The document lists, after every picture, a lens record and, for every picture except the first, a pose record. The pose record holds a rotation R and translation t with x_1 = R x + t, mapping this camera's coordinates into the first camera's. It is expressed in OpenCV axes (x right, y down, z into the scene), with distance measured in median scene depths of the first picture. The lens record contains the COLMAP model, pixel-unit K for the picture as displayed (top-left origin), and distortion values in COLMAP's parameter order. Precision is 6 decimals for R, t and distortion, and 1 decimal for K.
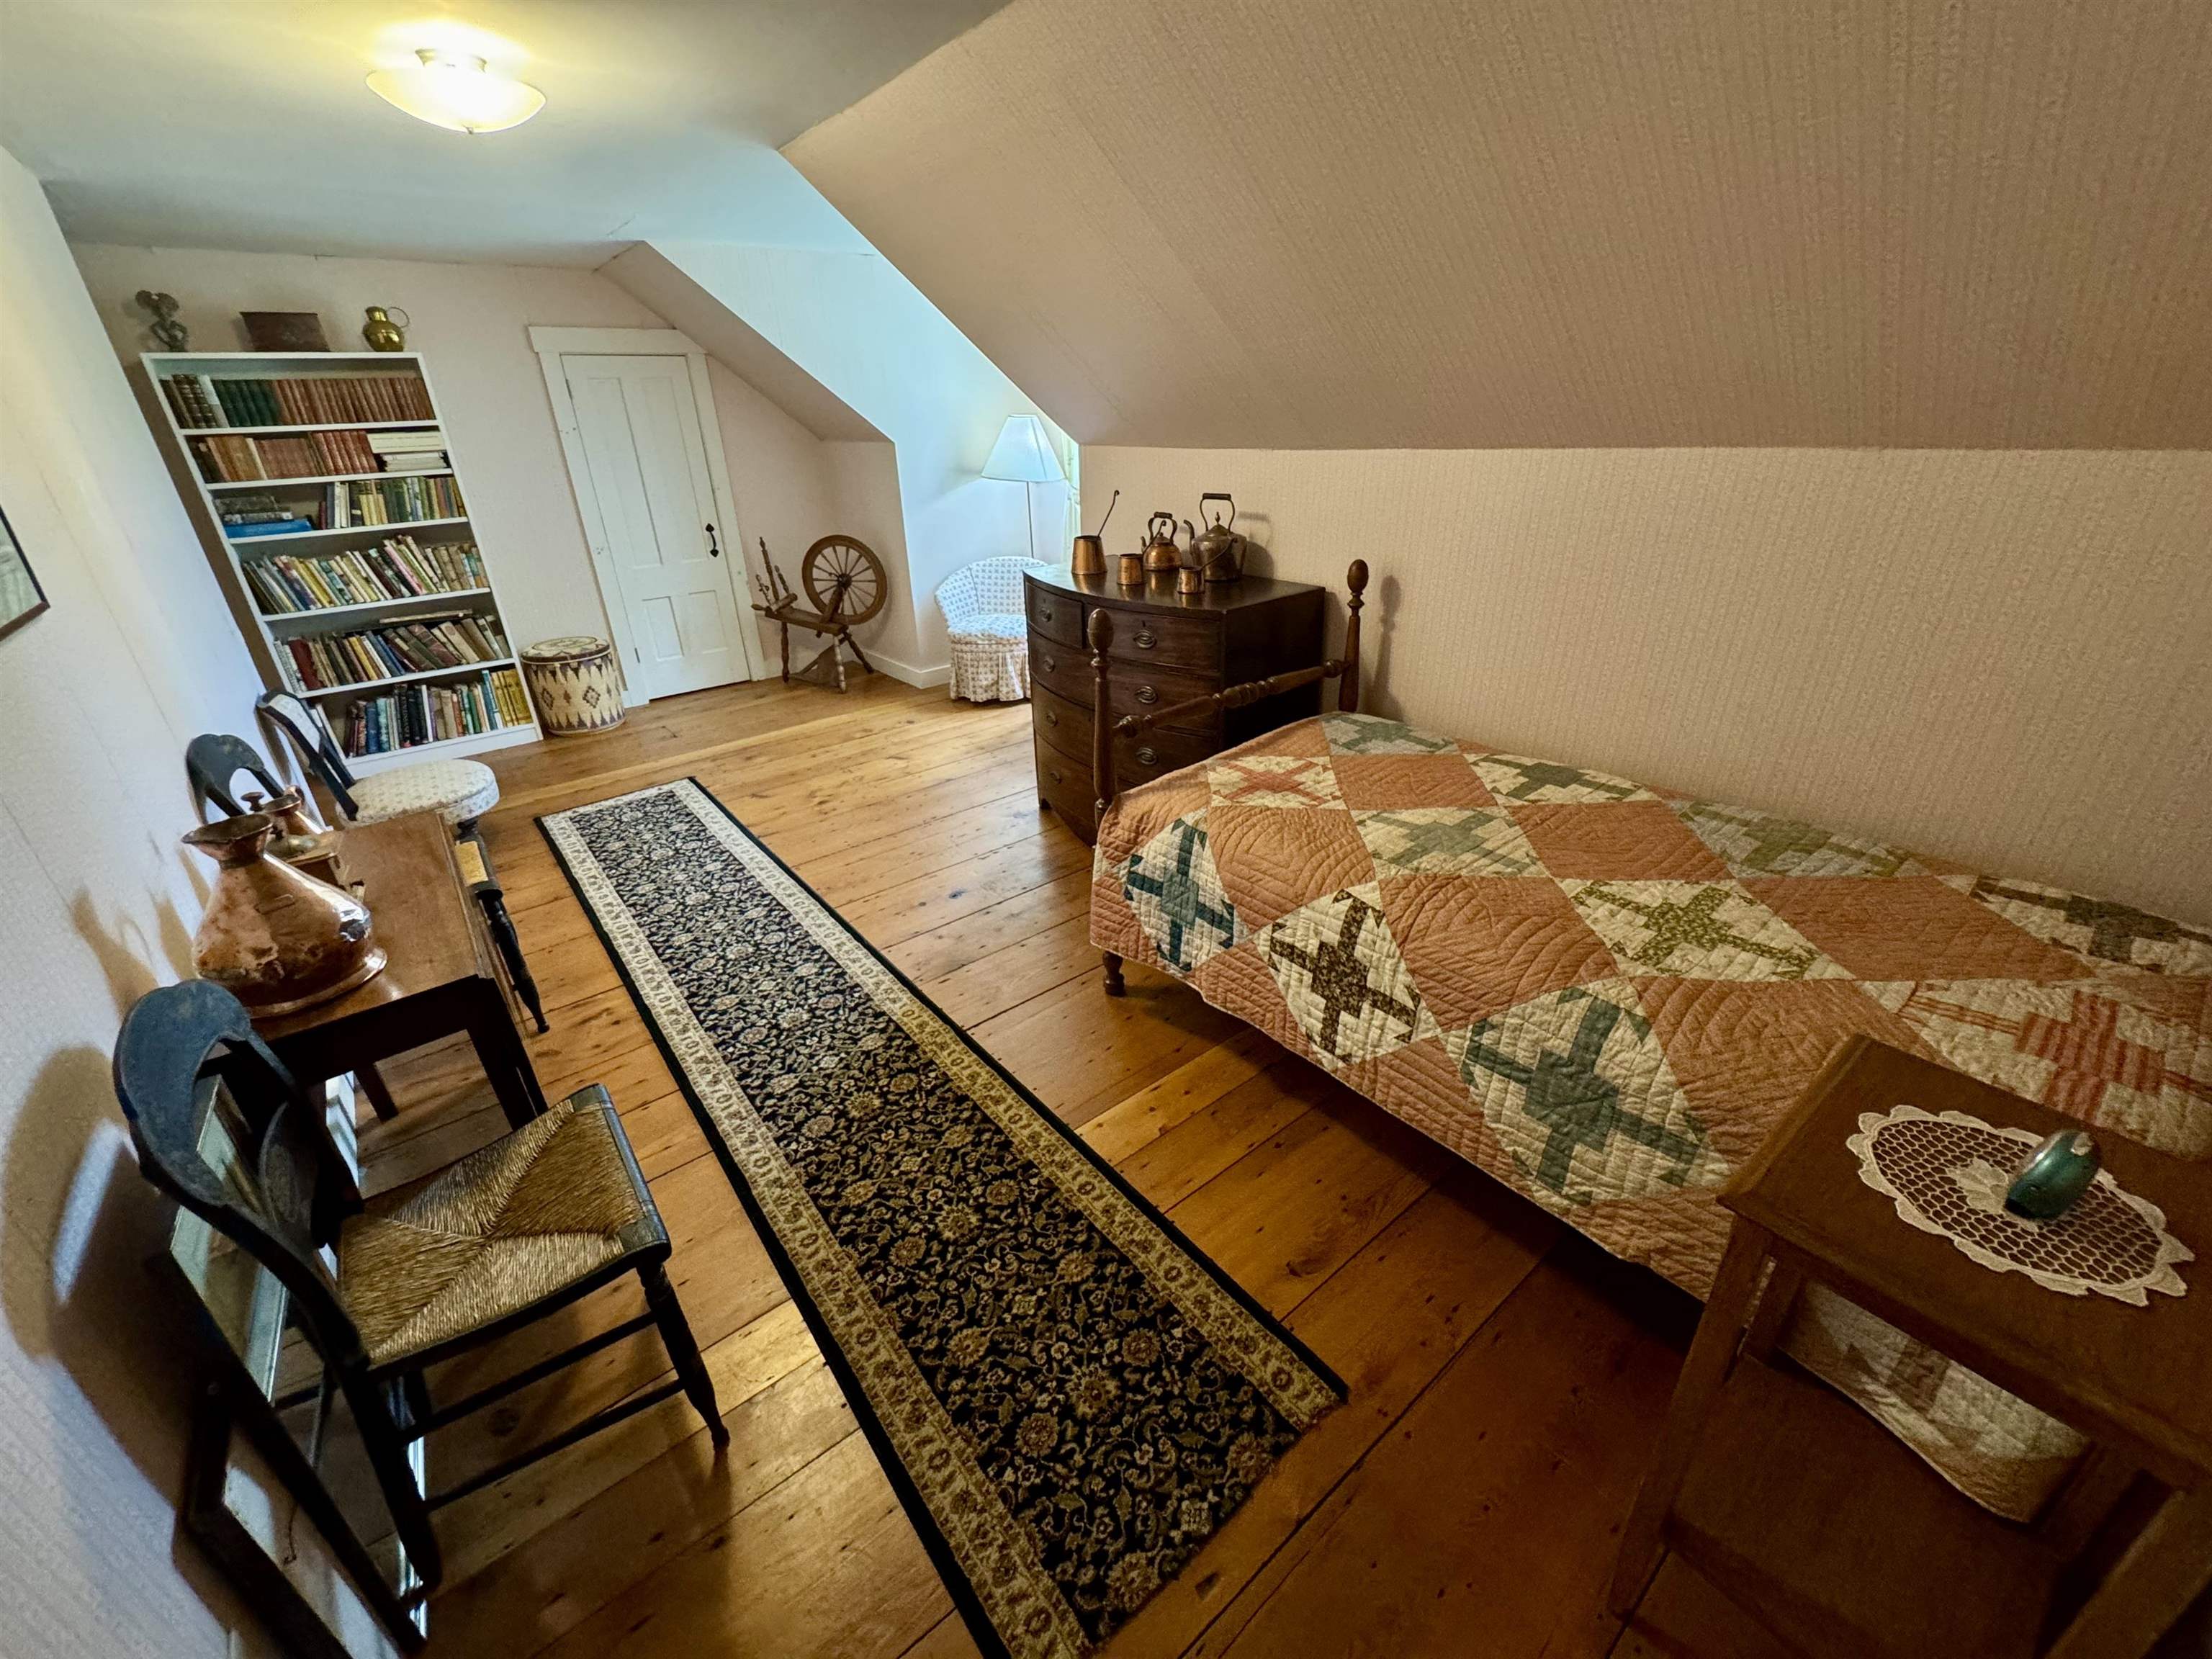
lens RADIAL K [[889.5, 0, 946.8], [0, 889.5, 692.5], [0, 0, 1]] dist [-0.002707, -0.000227]
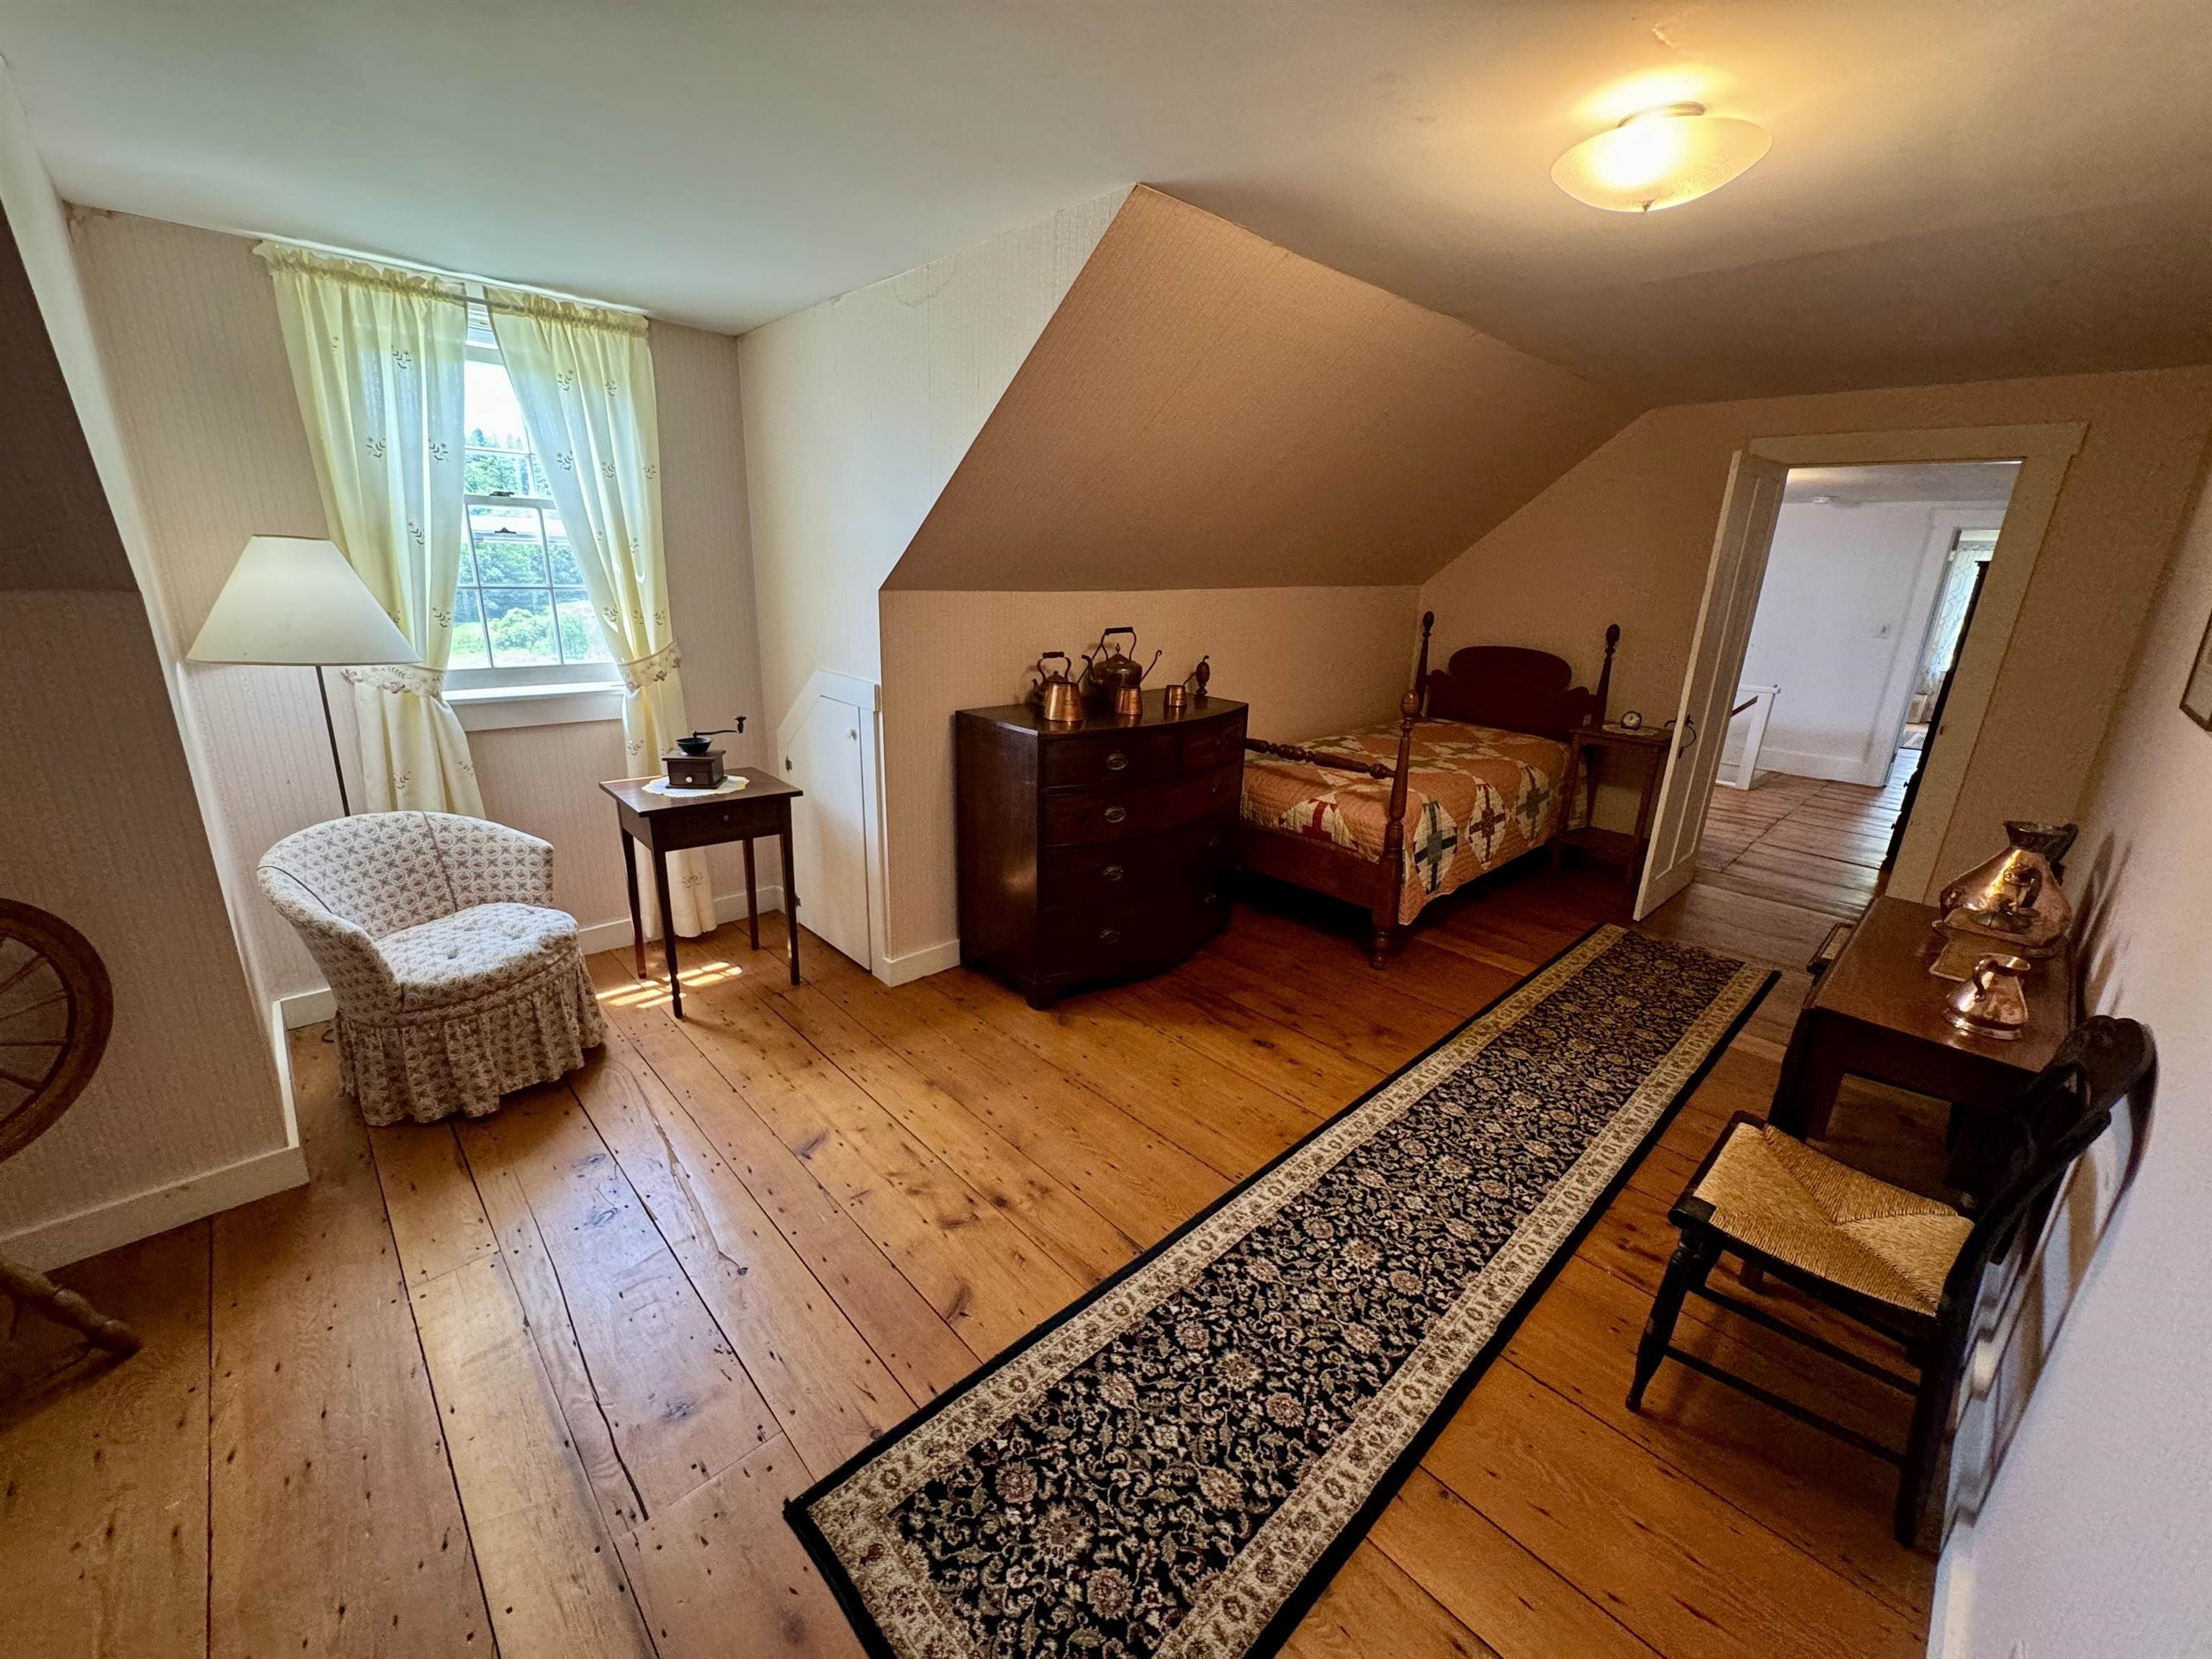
lens RADIAL K [[887.0, 0, 1105.5], [0, 887.0, 826.4], [0, 0, 1]] dist [-0.008879, 0.000117]
pose [[-0.172705, -0.273323, 0.946291, -0.732778], [0.255457, 0.915424, 0.311030, -0.306076], [-0.951270, 0.295454, -0.088276, 1.048182]]
